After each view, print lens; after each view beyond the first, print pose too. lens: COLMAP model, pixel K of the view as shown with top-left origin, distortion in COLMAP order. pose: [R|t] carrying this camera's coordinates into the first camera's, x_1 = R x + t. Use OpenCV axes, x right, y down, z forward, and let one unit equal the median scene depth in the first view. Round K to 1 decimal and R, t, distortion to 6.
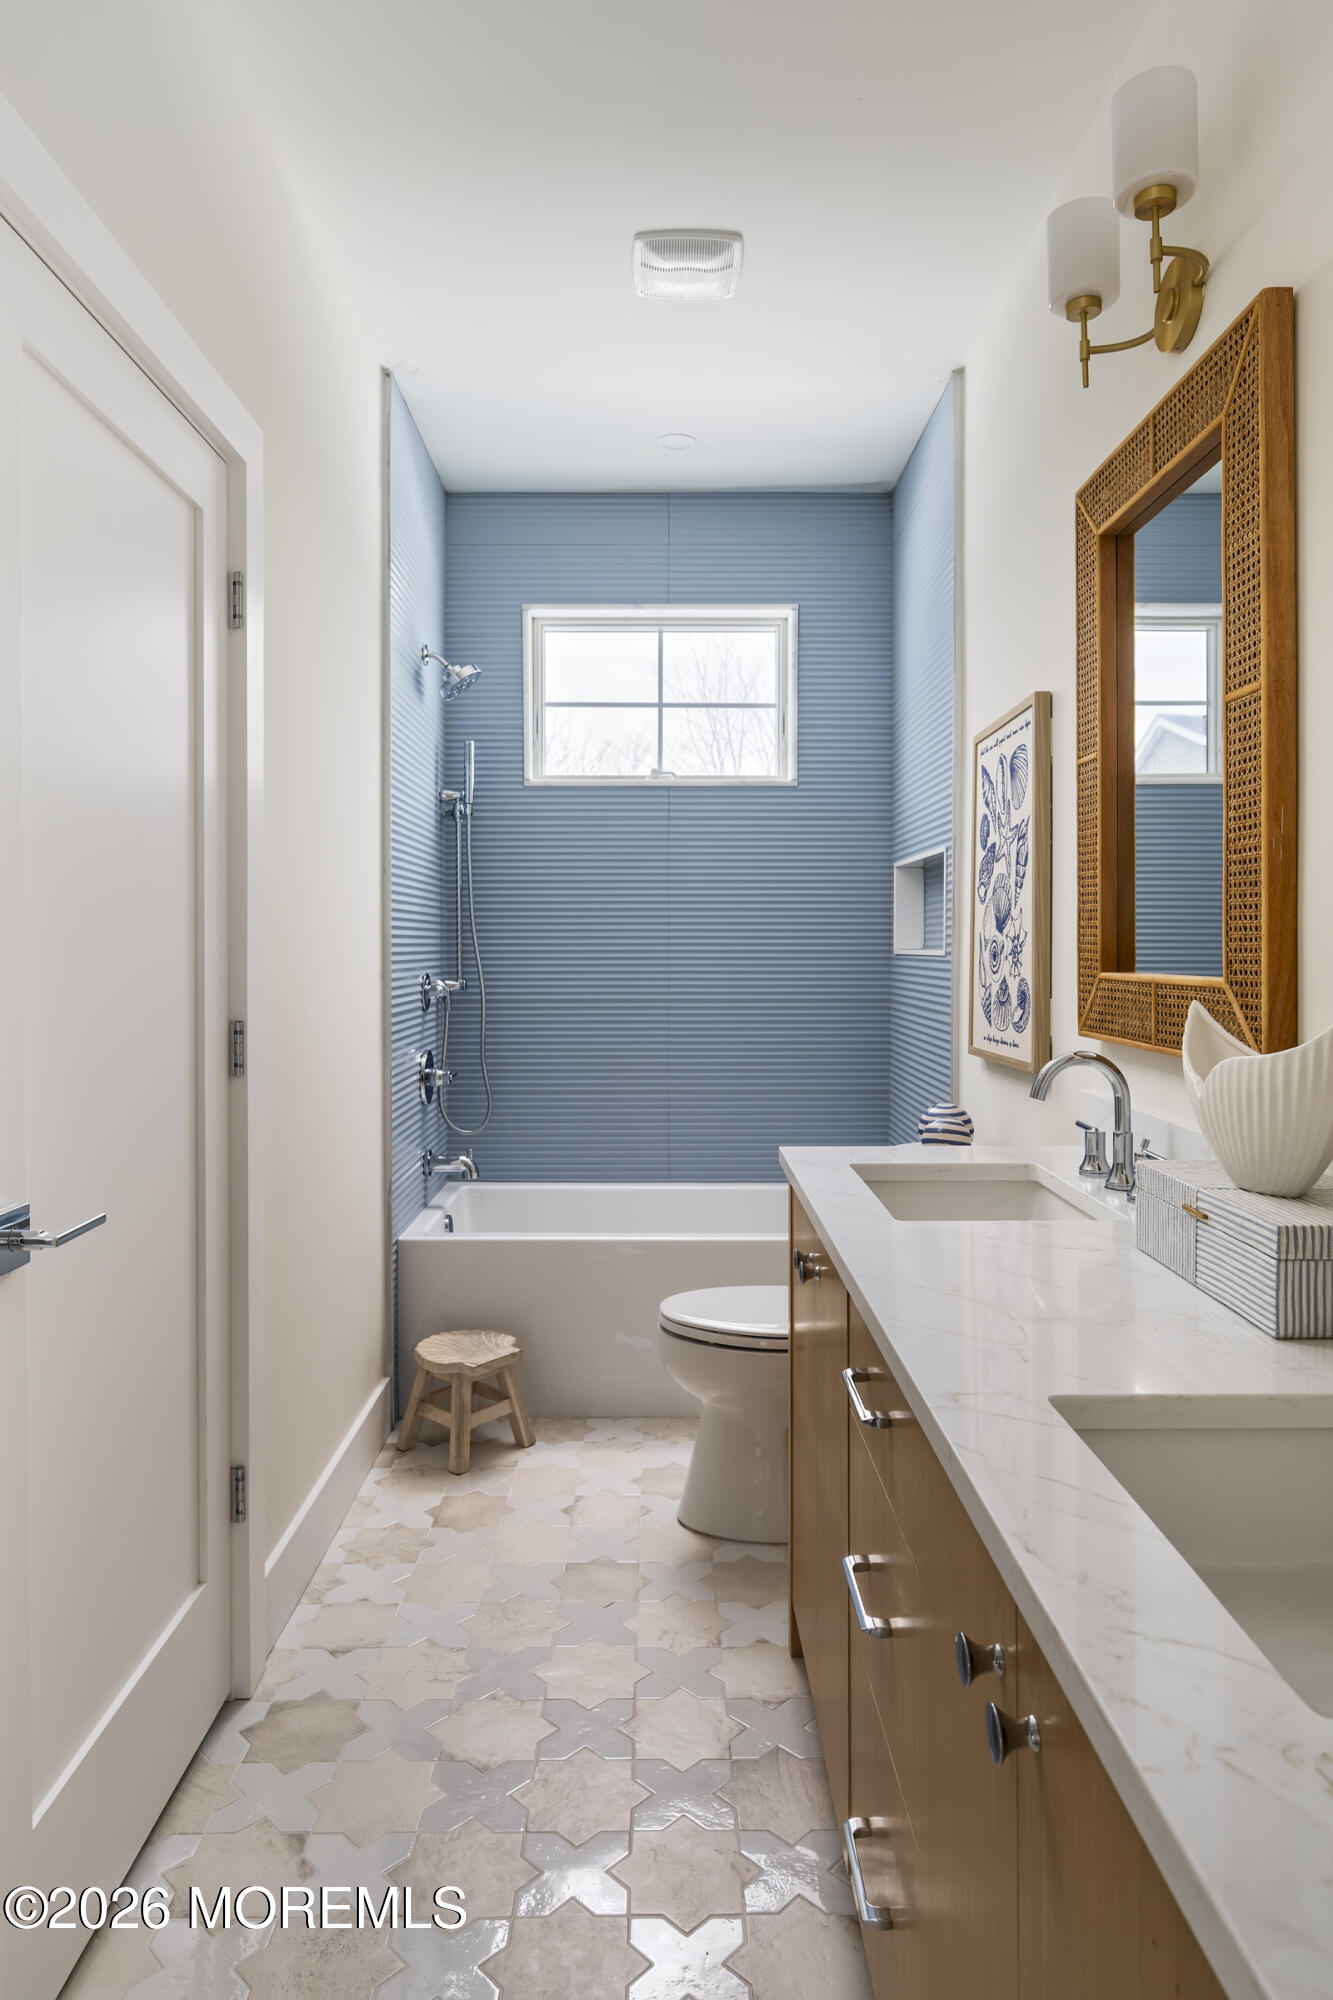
lens RADIAL K [[1212.9, 0, 663.5], [0, 1212.9, 944.1], [0, 0, 1]] dist [-0.002587, -0.006319]
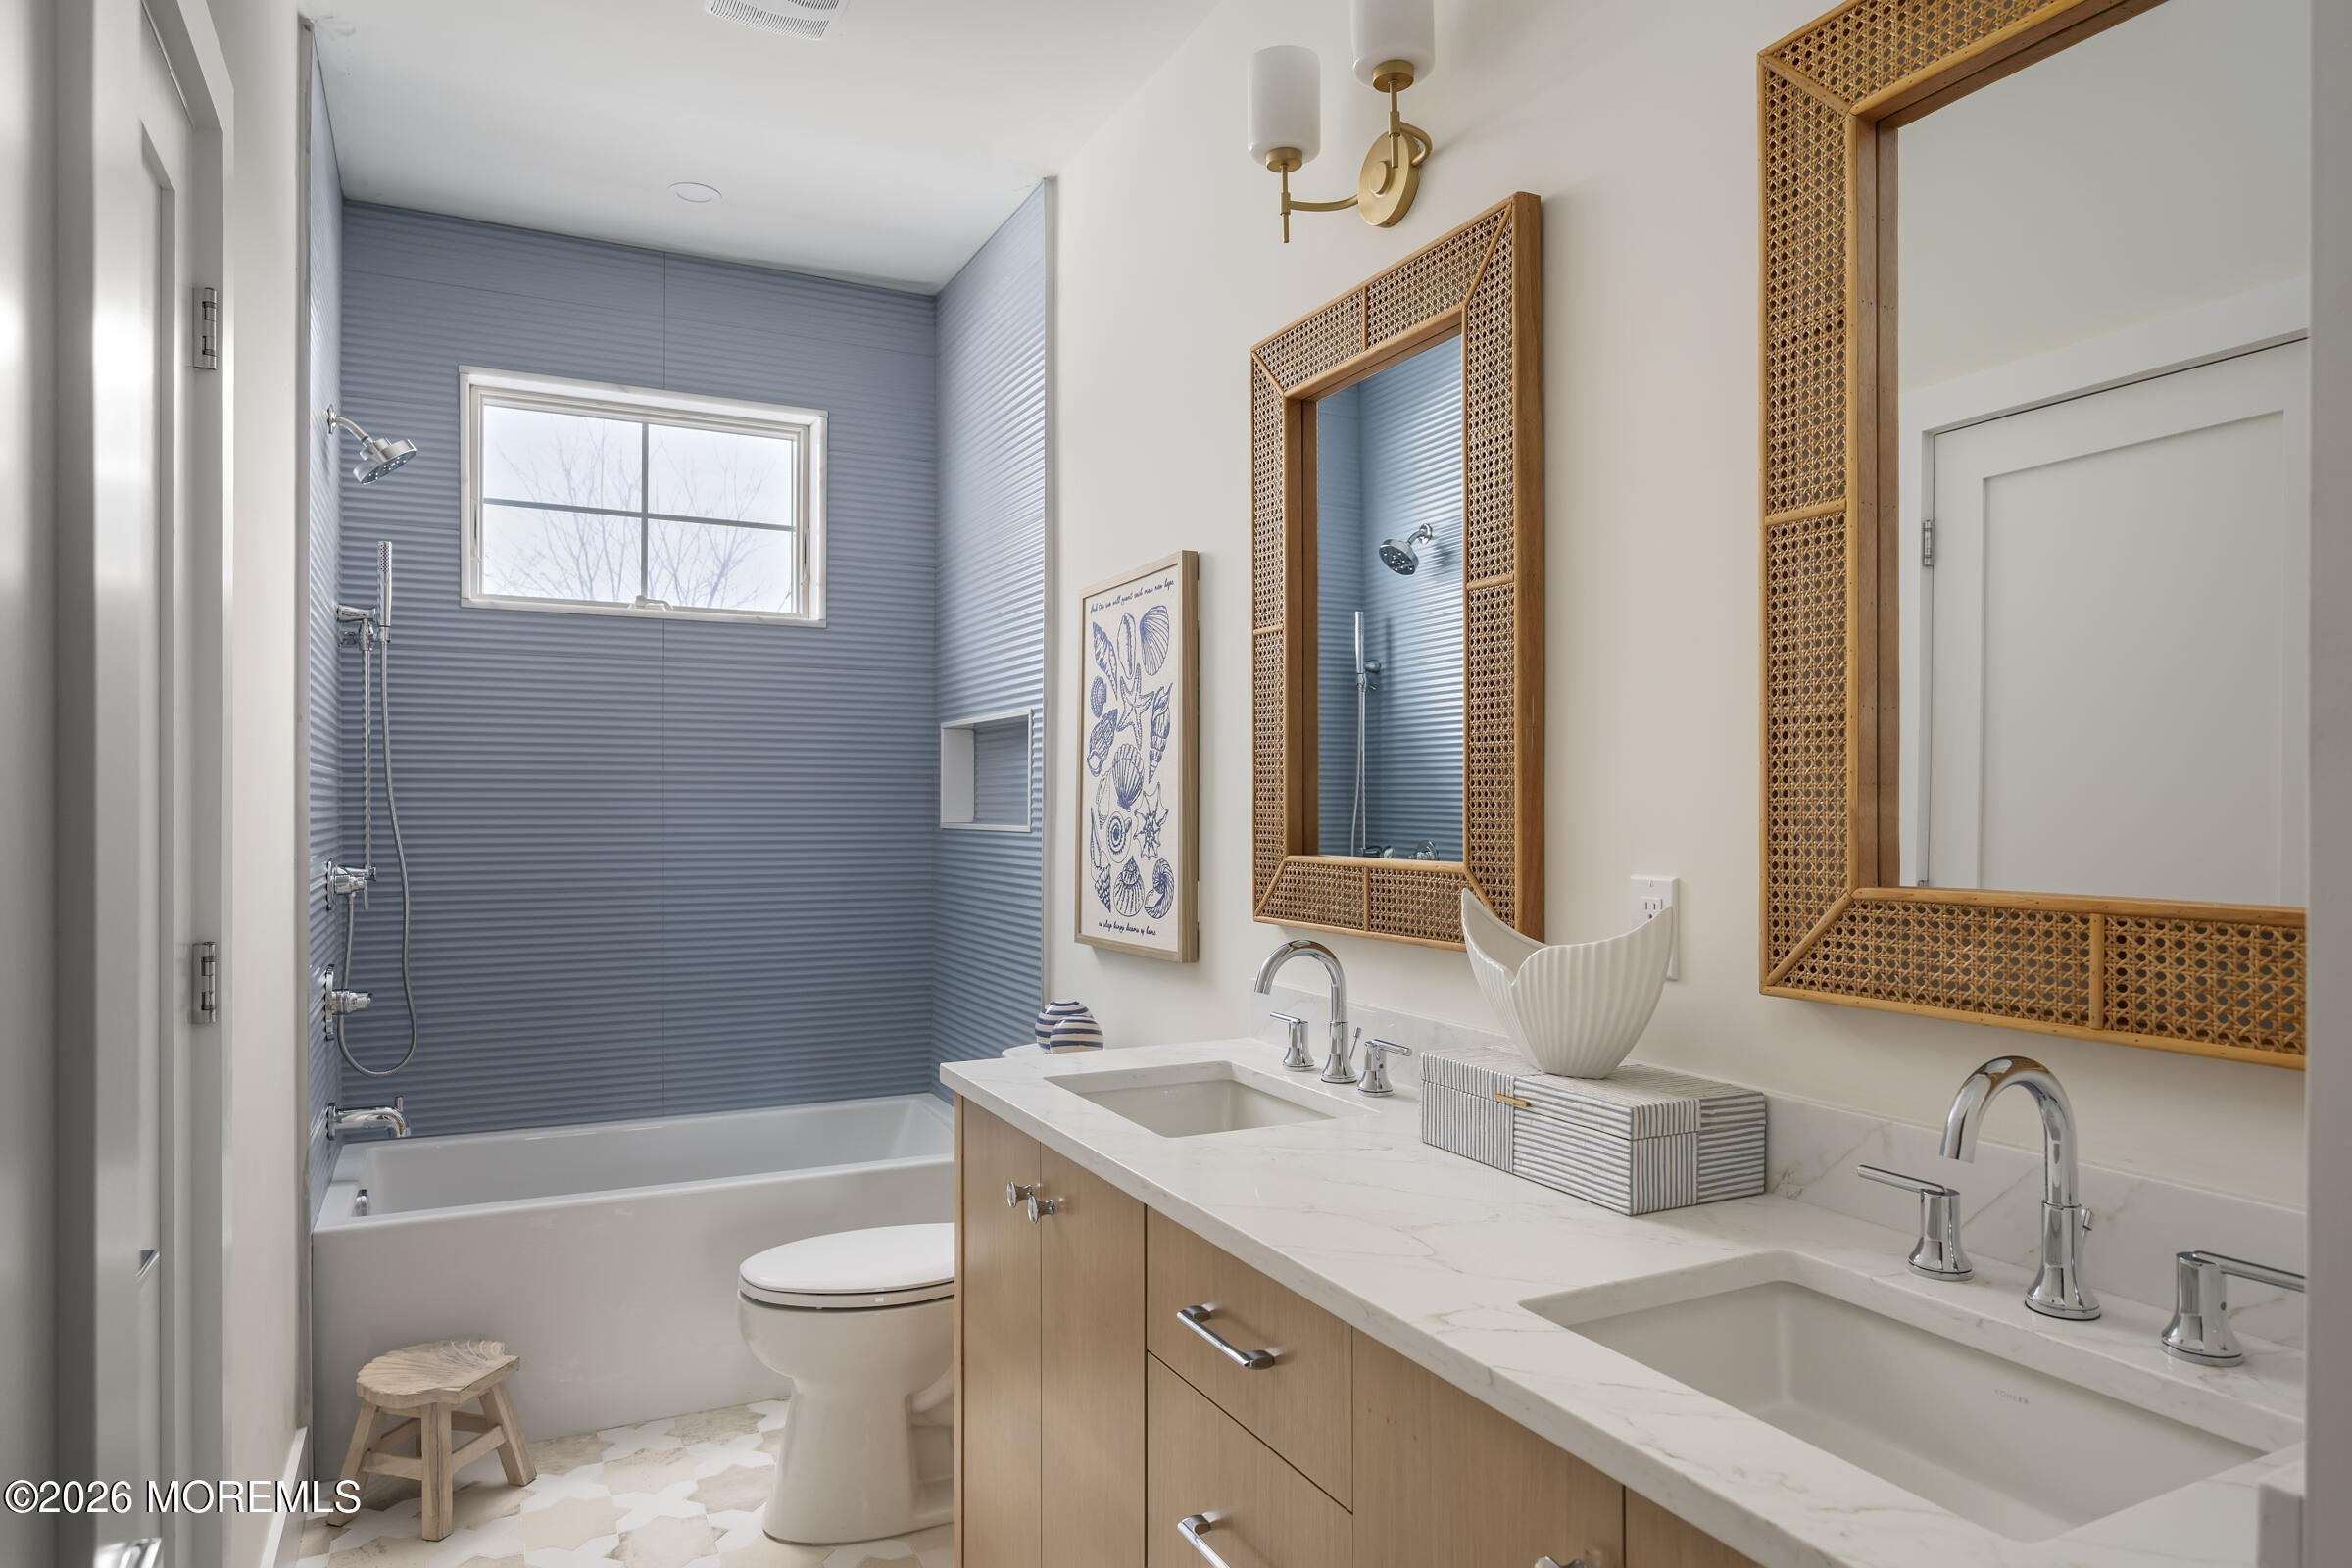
lens RADIAL K [[1407.1, 0, 1175.0], [0, 1407.1, 798.2], [0, 0, 1]] dist [-0.008522, -0.002222]
pose [[0.894373, 0.004346, 0.447301, -0.154412], [-0.001980, 0.999981, -0.005756, -0.010781], [-0.447318, 0.004262, 0.894365, 0.035212]]
